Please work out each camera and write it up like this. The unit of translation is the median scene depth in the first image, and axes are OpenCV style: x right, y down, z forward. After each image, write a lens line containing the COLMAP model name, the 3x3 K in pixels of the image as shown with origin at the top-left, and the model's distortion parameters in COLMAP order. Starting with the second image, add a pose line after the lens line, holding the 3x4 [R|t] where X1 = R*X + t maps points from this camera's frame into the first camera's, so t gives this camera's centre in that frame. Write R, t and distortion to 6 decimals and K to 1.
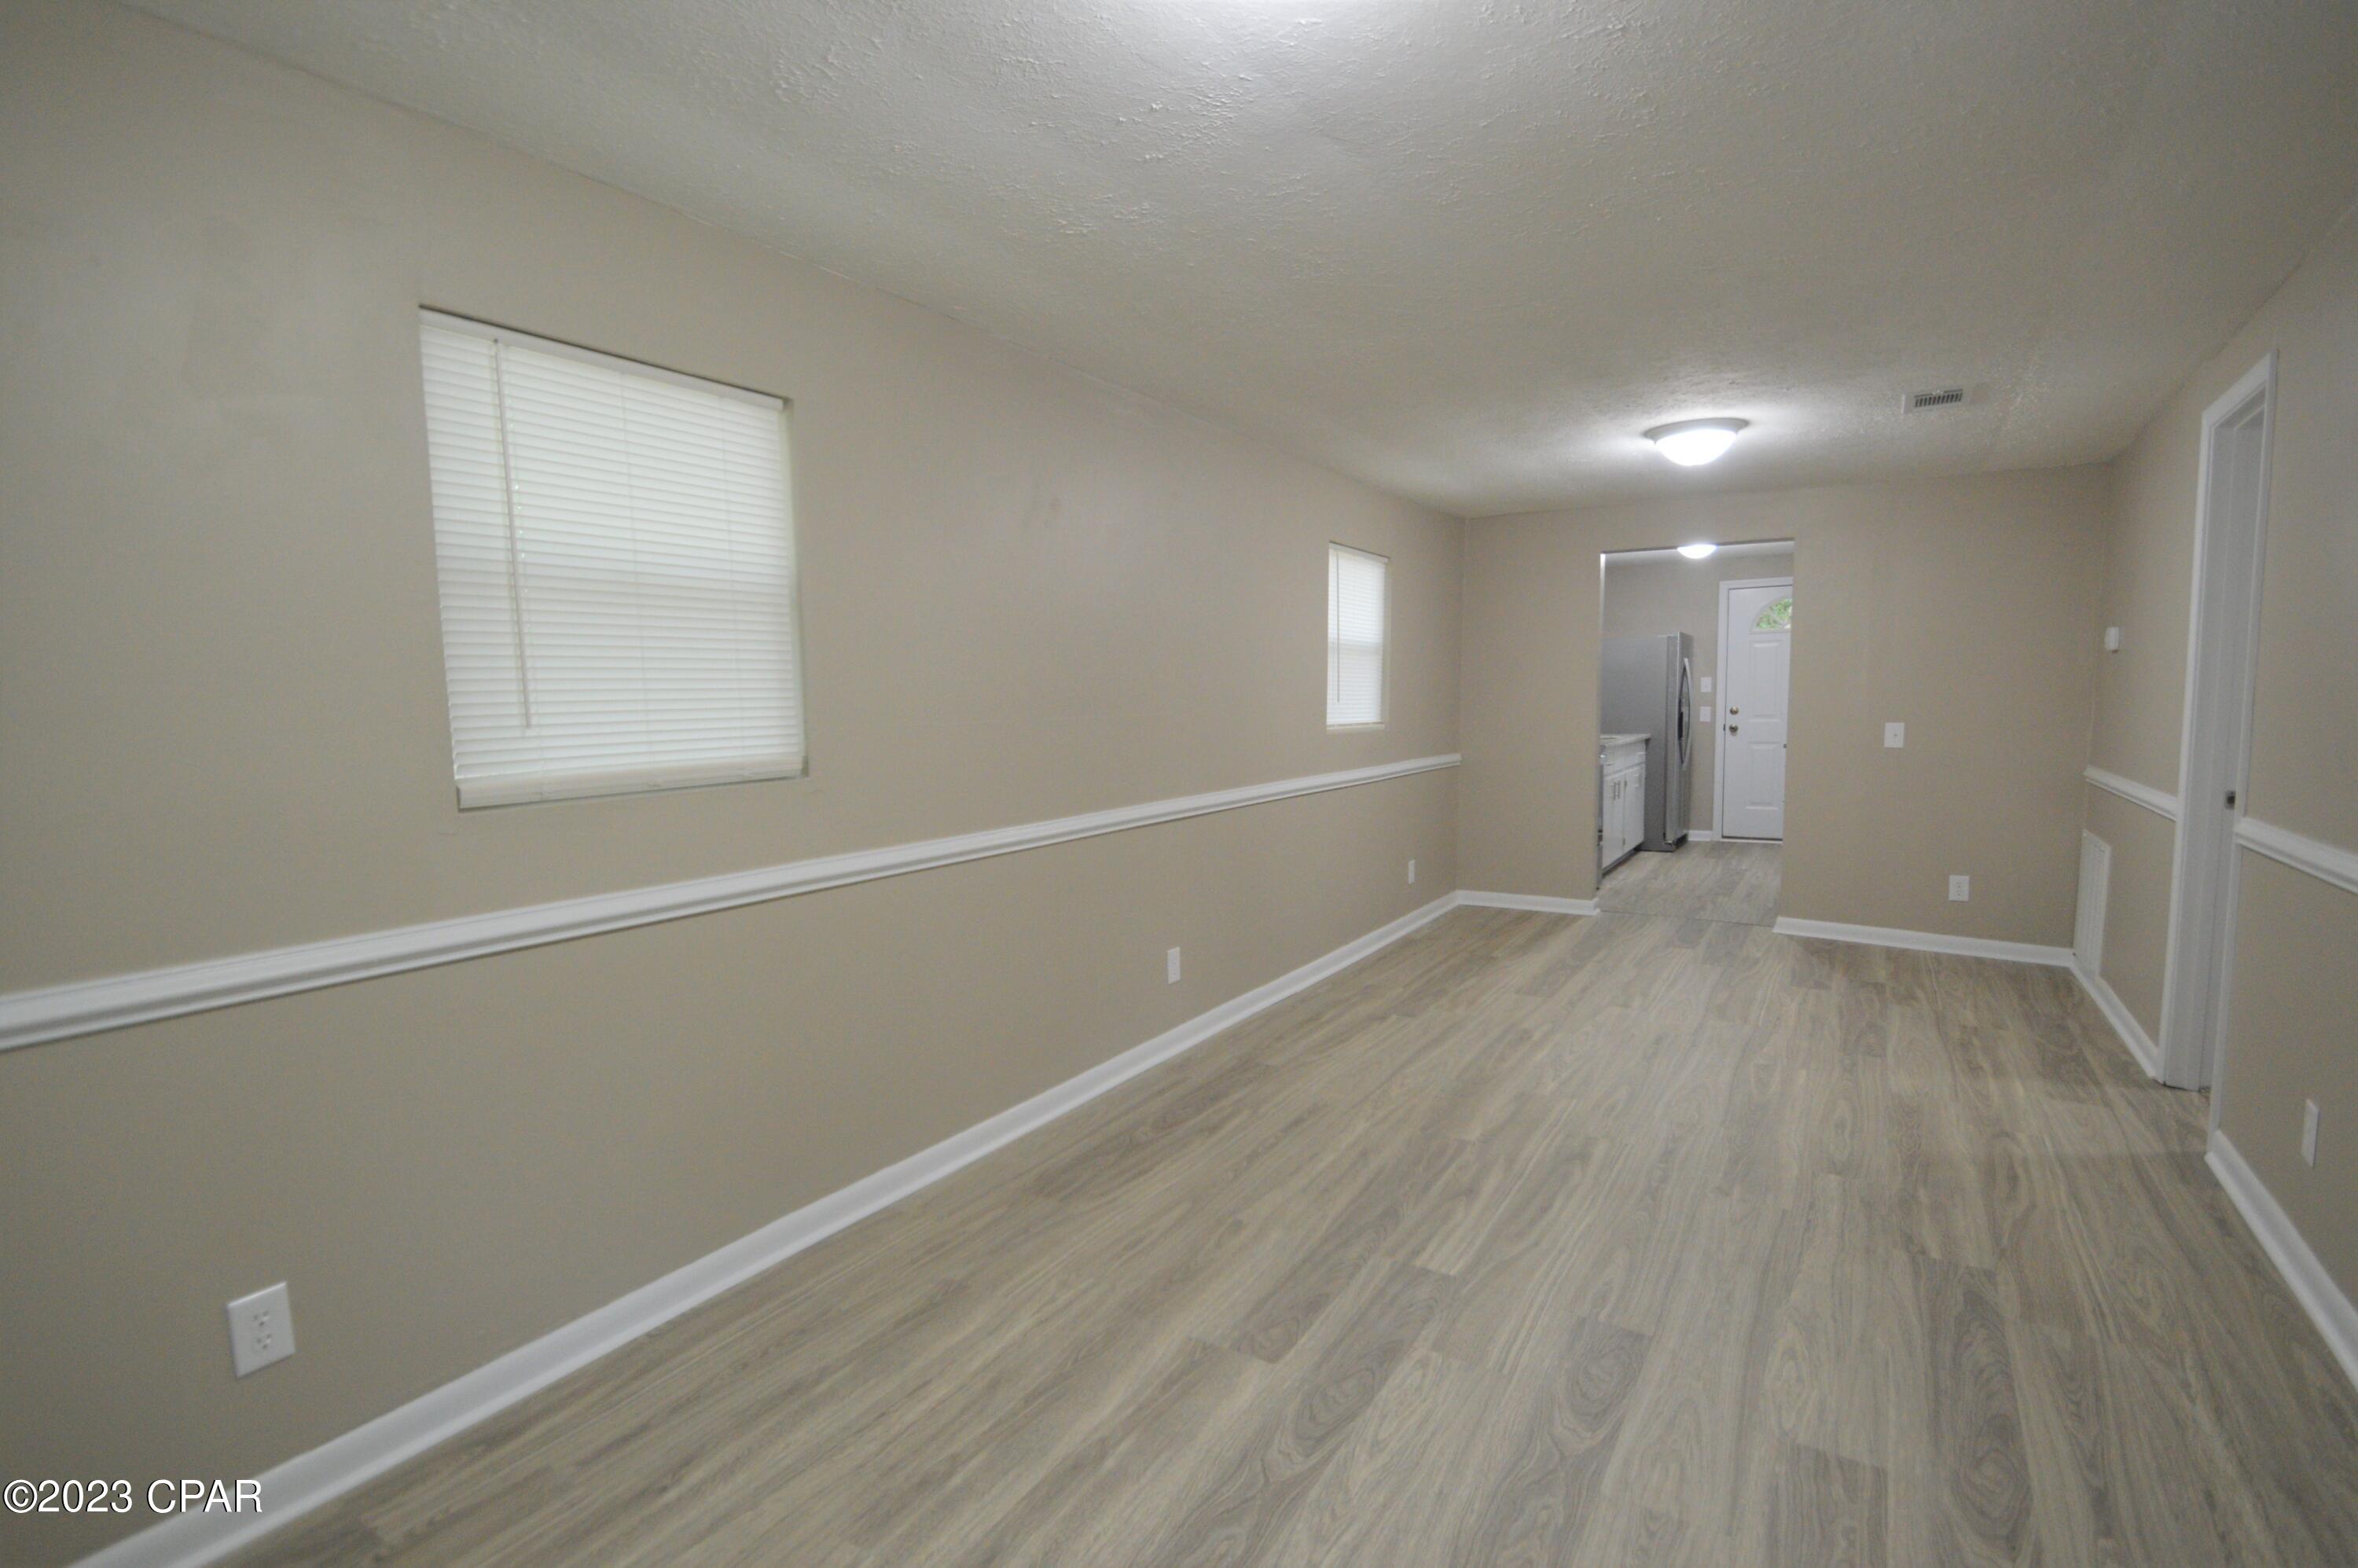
lens RADIAL K [[1031.5, 0, 1191.0], [0, 1031.5, 791.5], [0, 0, 1]] dist [0.000909, 0.000753]
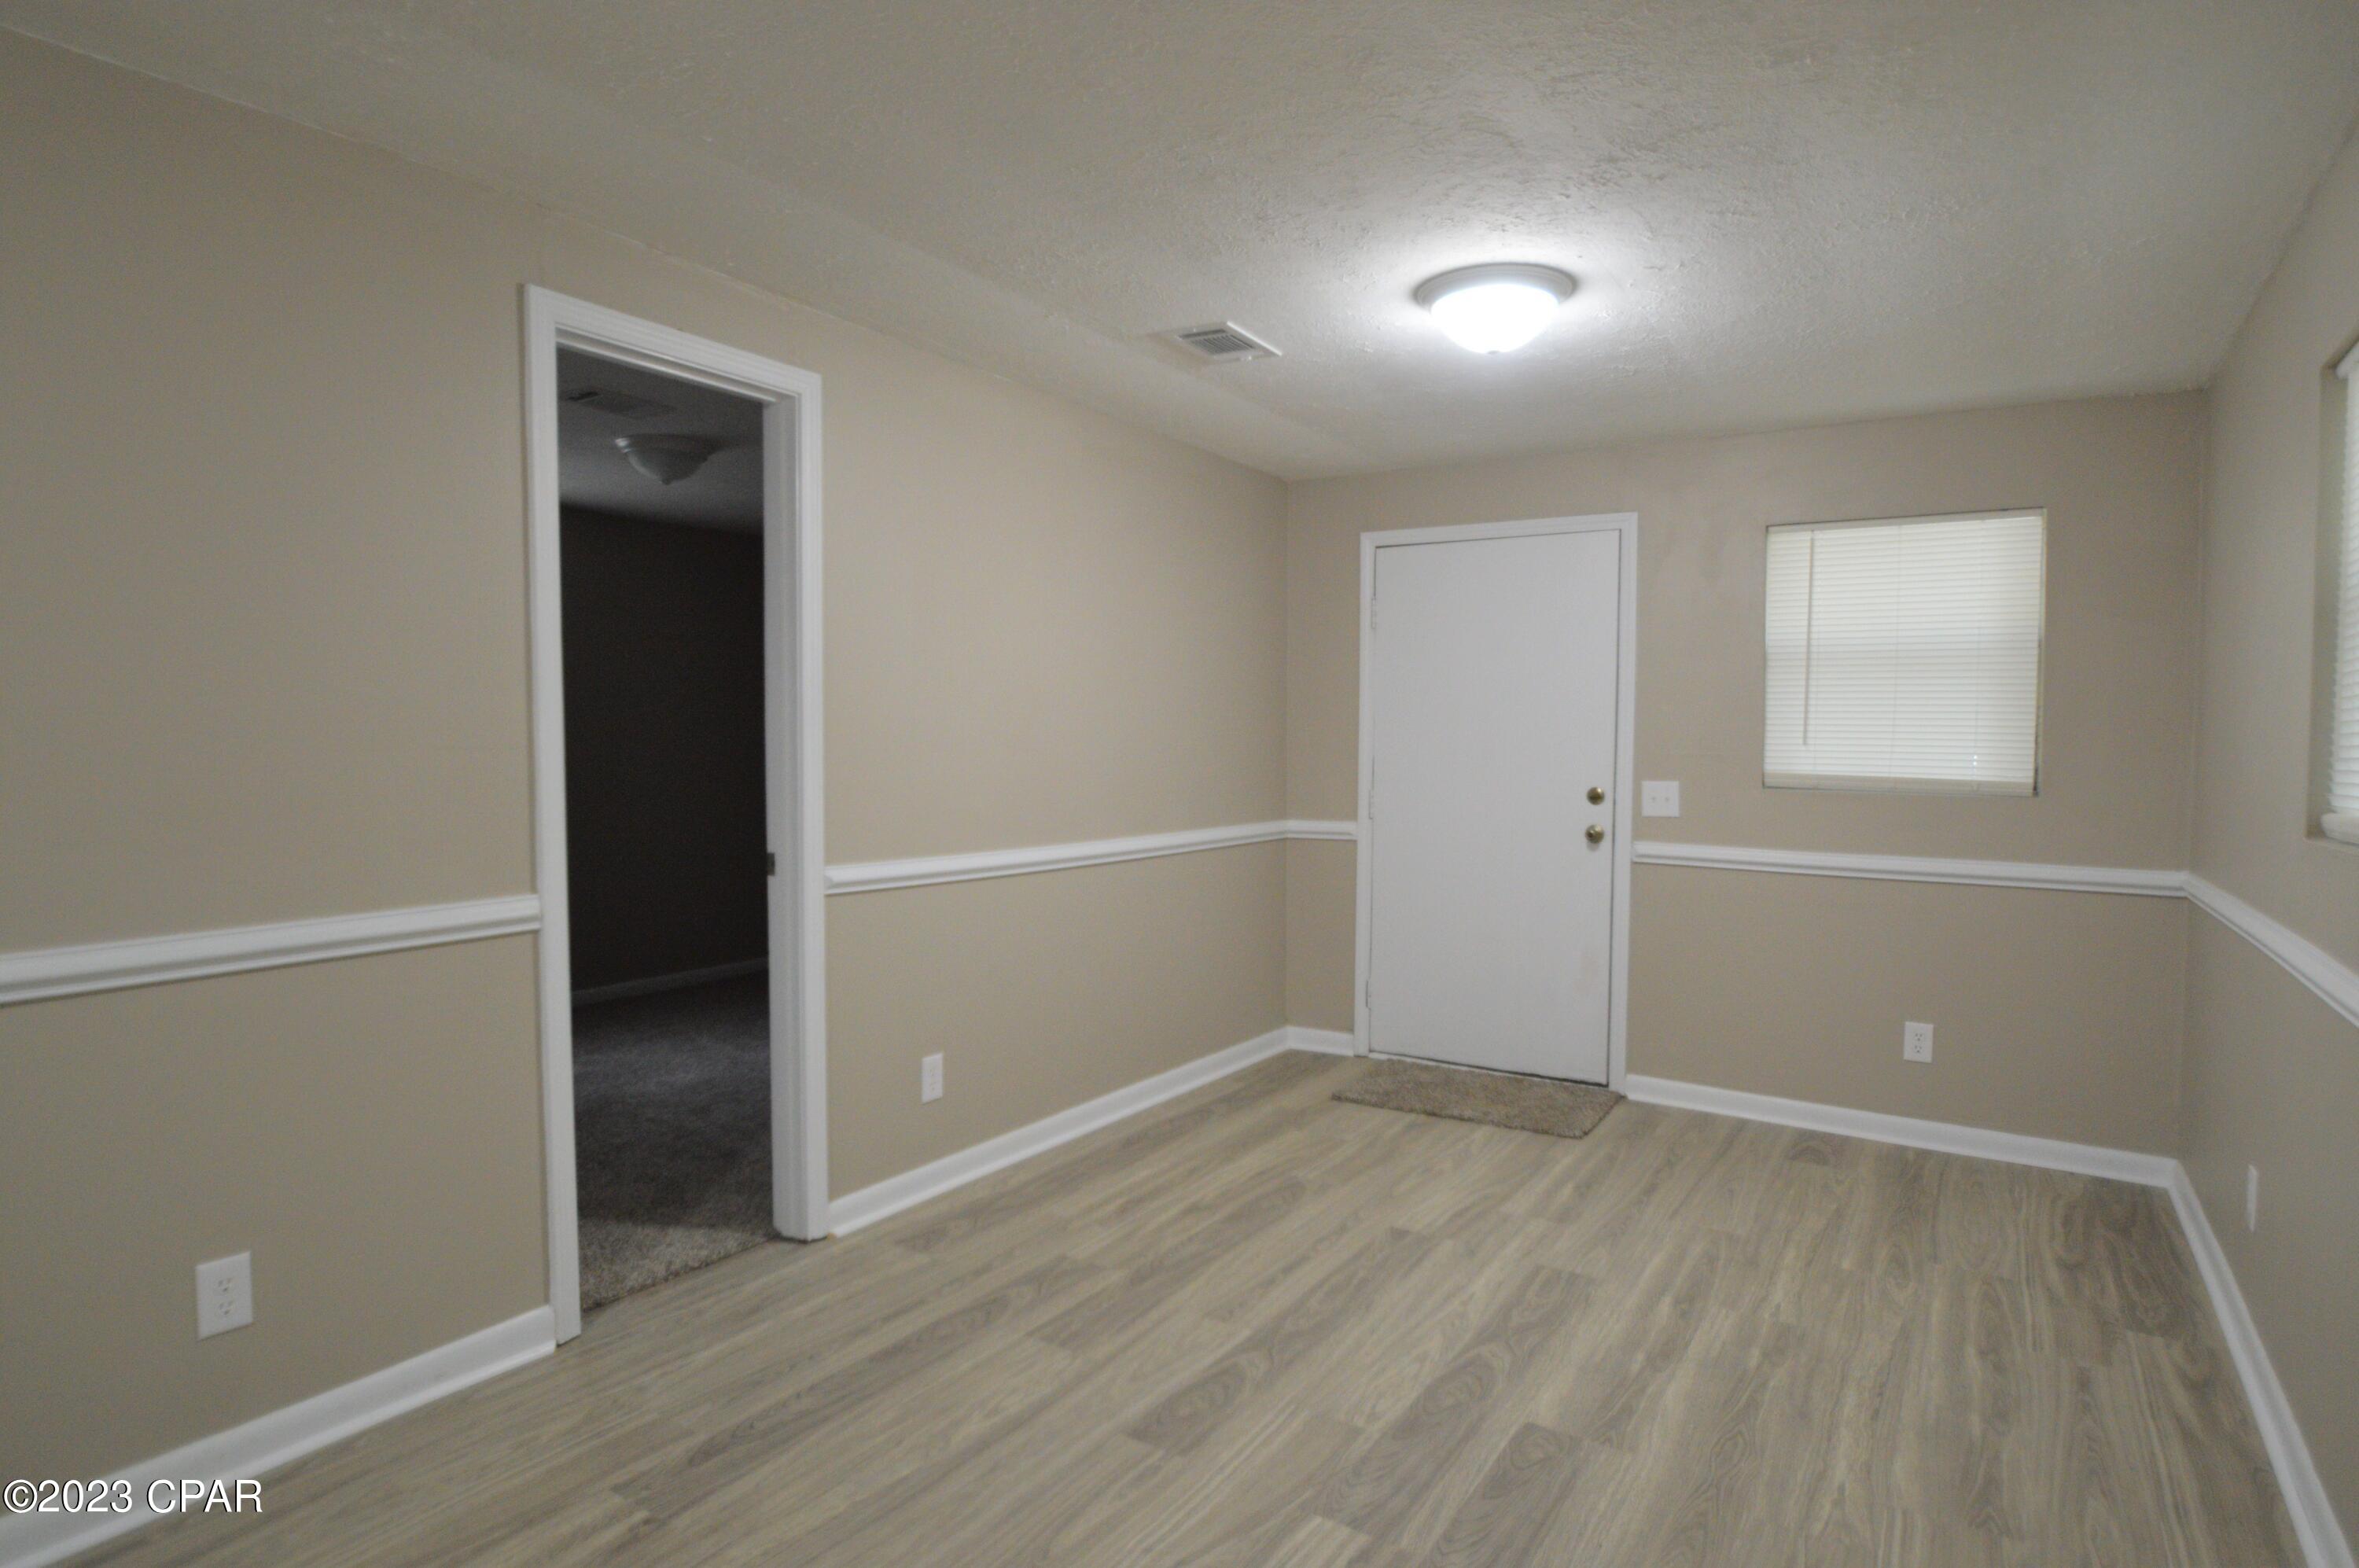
lens RADIAL K [[1220.7, 0, 1181.8], [0, 1220.7, 787.6], [0, 0, 1]] dist [0.002072, 0.000427]
pose [[-0.999864, 0.000517, 0.016505, 0.402733], [0.002846, 0.989956, 0.141344, -0.205385], [-0.016266, 0.141371, -0.989823, 2.145281]]
